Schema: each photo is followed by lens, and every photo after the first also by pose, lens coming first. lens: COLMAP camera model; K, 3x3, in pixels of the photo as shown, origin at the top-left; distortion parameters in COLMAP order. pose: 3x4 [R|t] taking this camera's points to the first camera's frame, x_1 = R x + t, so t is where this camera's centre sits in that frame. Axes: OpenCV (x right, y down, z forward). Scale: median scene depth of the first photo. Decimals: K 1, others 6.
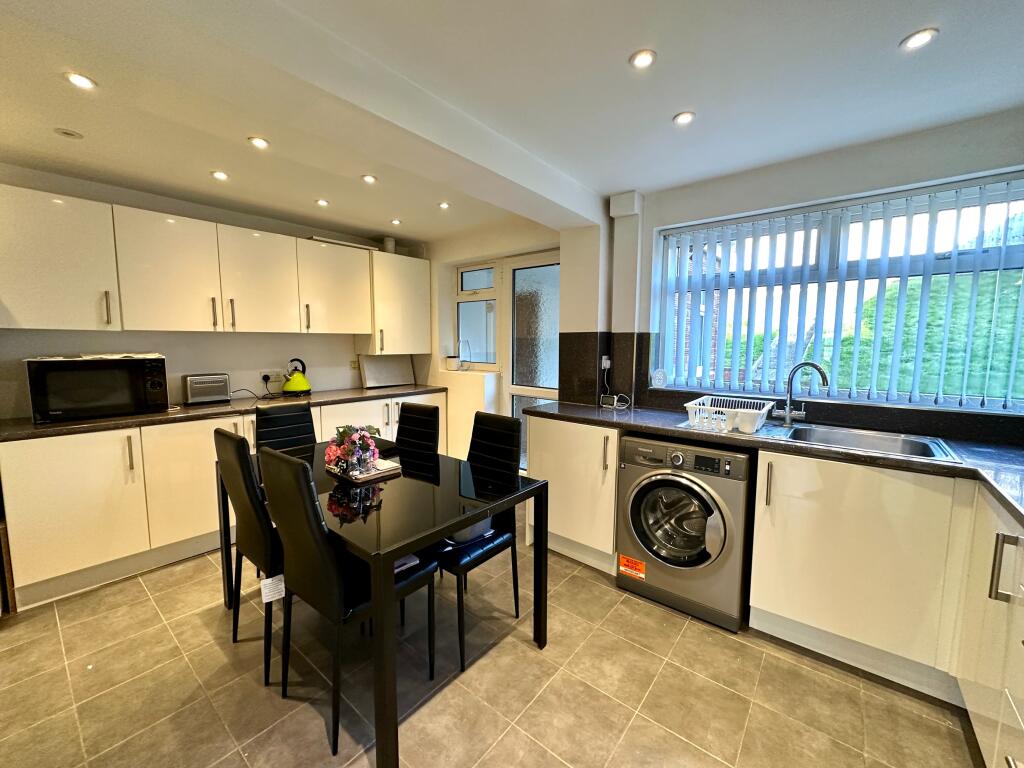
lens RADIAL K [[416.1, 0, 512.0], [0, 416.1, 384.0], [0, 0, 1]] dist [-0.001104, -0.000138]
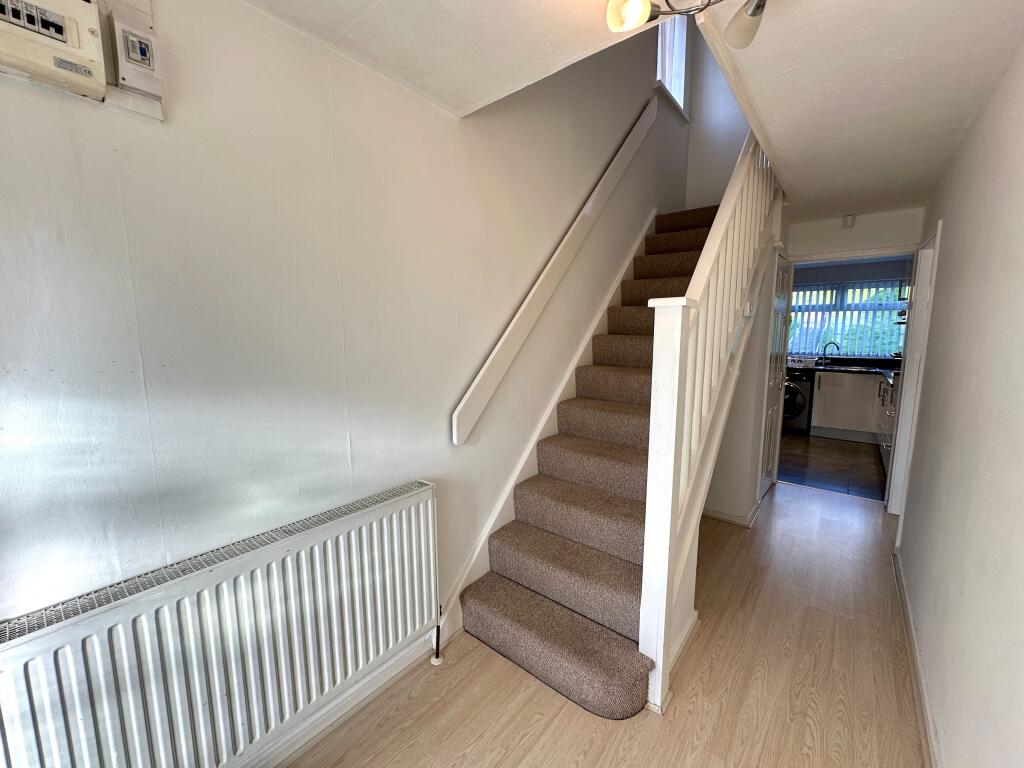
lens RADIAL K [[416.1, 0, 512.0], [0, 416.1, 384.0], [0, 0, 1]] dist [-0.001104, -0.000138]
pose [[0.999817, -0.010879, -0.015719, -1.273495], [0.011351, 0.999478, 0.030239, 0.113134], [0.015382, -0.030412, 0.999419, -1.670903]]
